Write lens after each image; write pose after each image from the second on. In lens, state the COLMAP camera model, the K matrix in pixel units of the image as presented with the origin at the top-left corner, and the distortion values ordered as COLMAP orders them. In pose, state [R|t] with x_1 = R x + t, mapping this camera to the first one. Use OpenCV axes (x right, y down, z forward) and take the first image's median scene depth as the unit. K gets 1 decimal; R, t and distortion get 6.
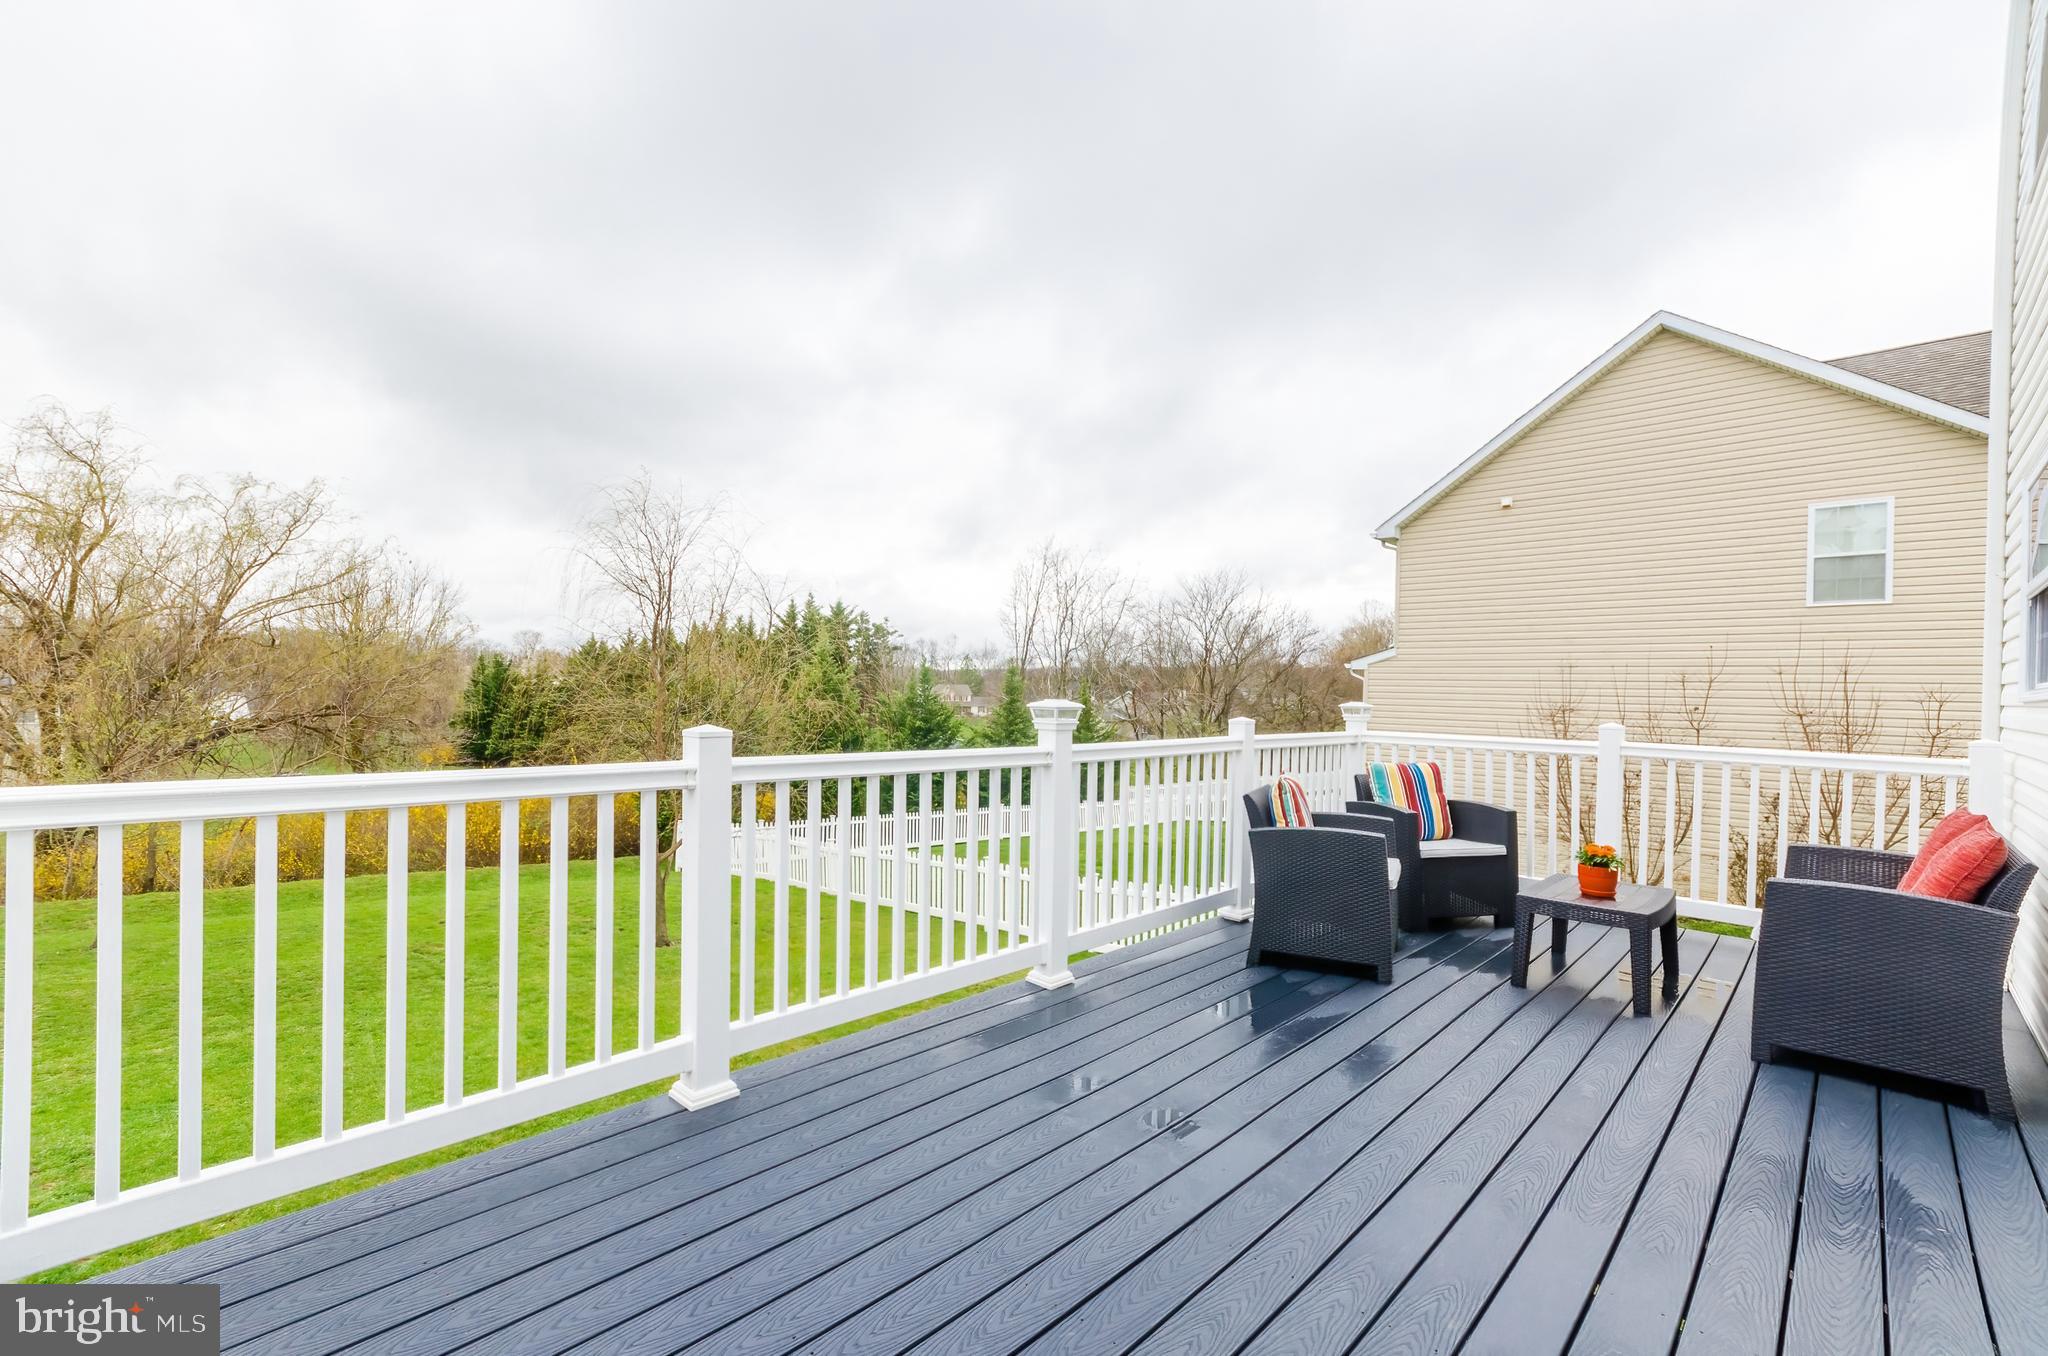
lens RADIAL K [[902.6, 0, 1026.0], [0, 902.6, 688.5], [0, 0, 1]] dist [0.002816, 0.000647]
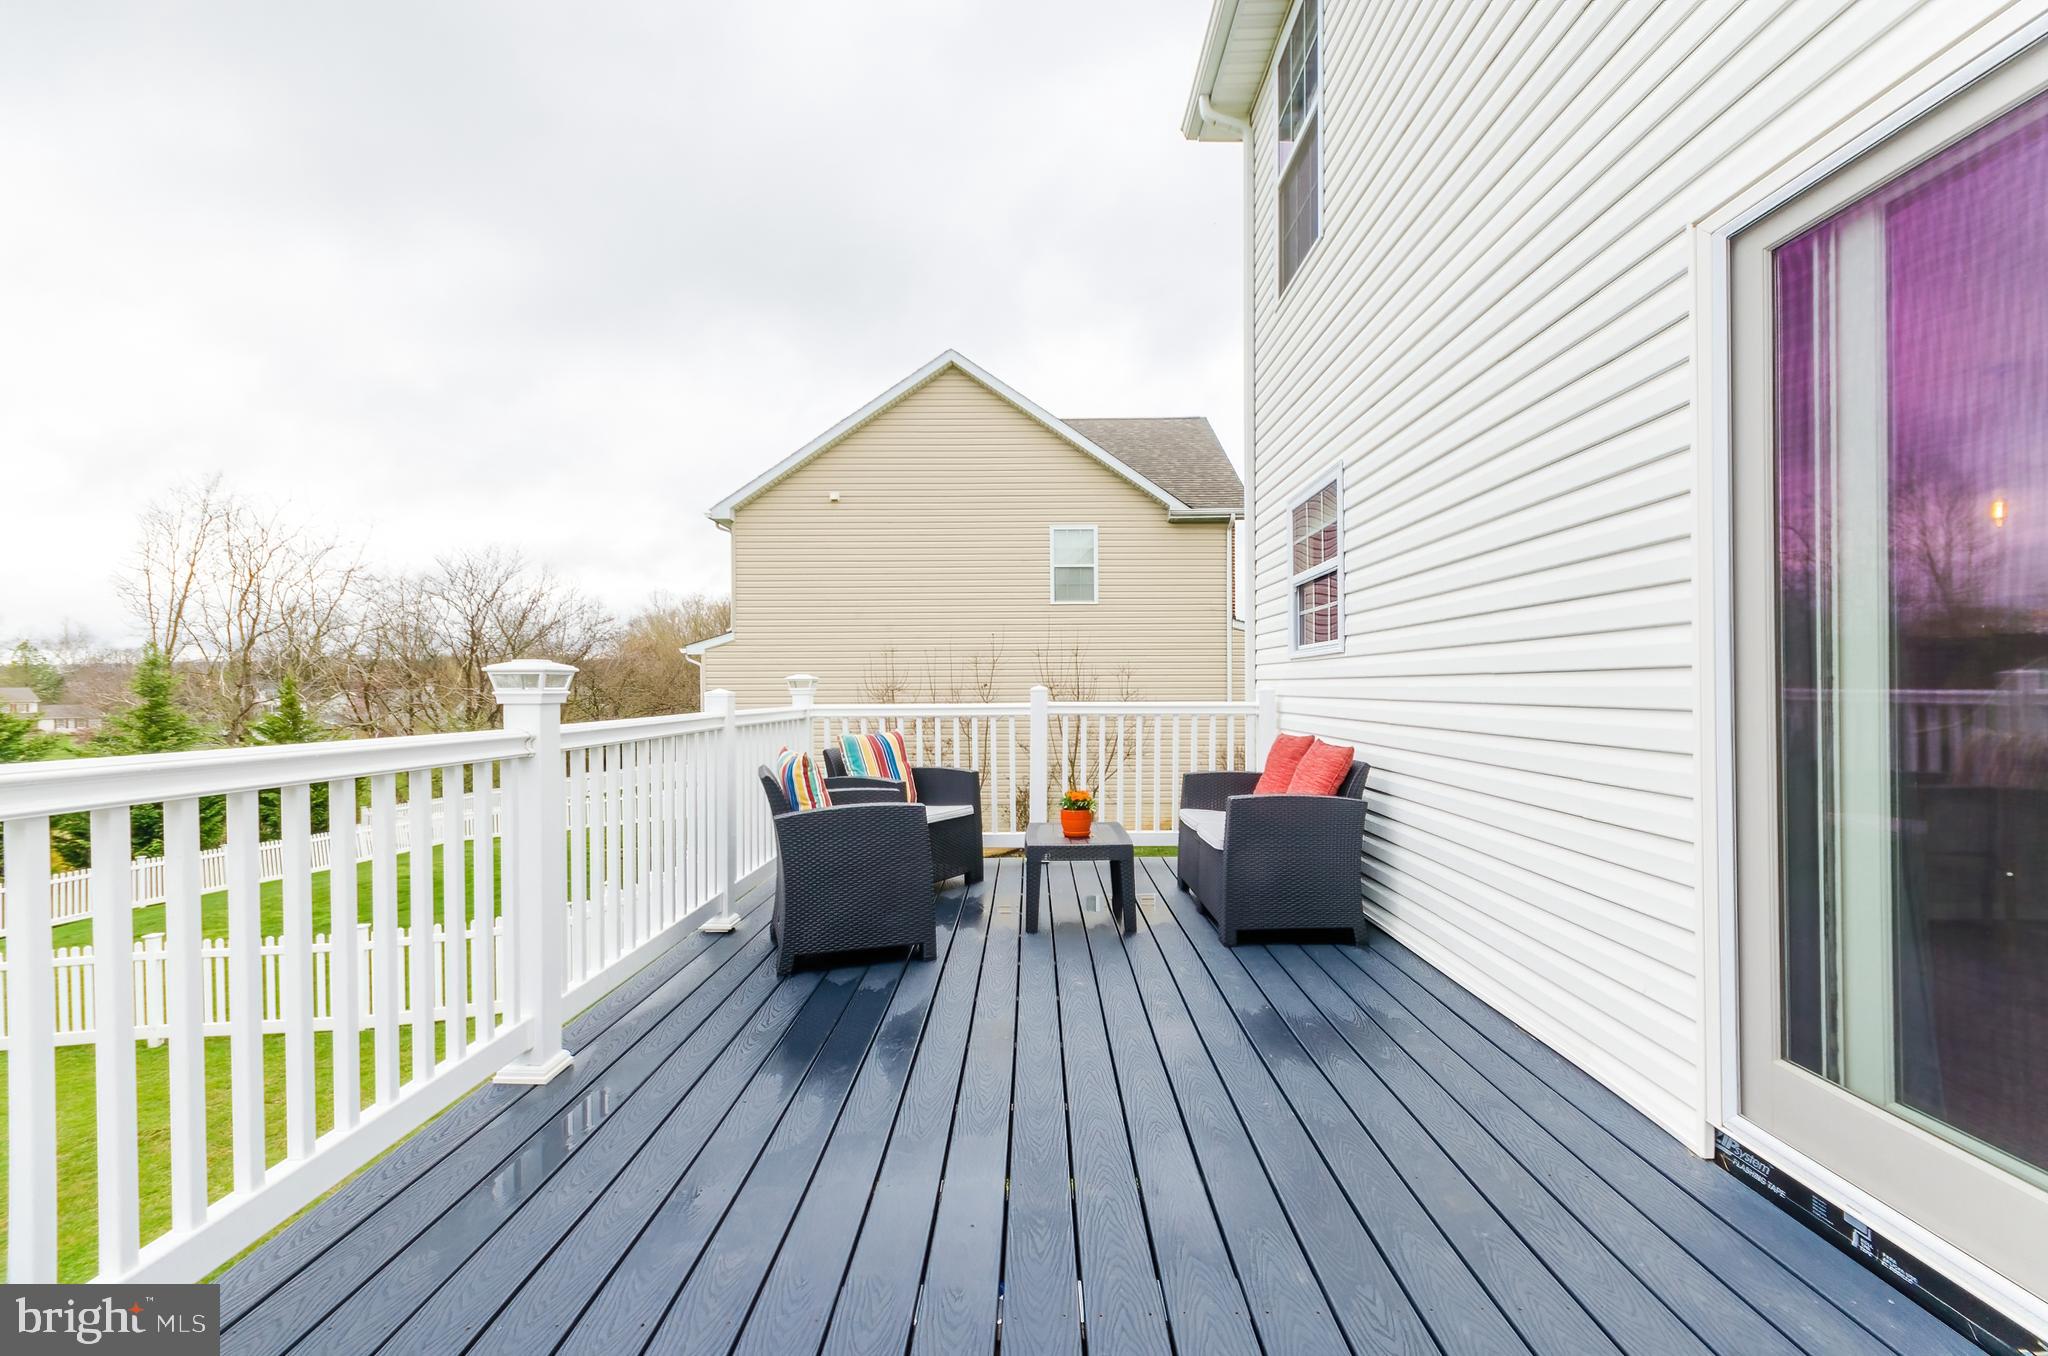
lens RADIAL K [[902.6, 0, 1034.5], [0, 902.6, 693.7], [0, 0, 1]] dist [0.002816, 0.000647]
pose [[0.708689, -0.027187, 0.704997, -0.116284], [0.019322, 0.999630, 0.019126, 0.020420], [-0.705256, 0.000067, 0.708953, 0.159939]]
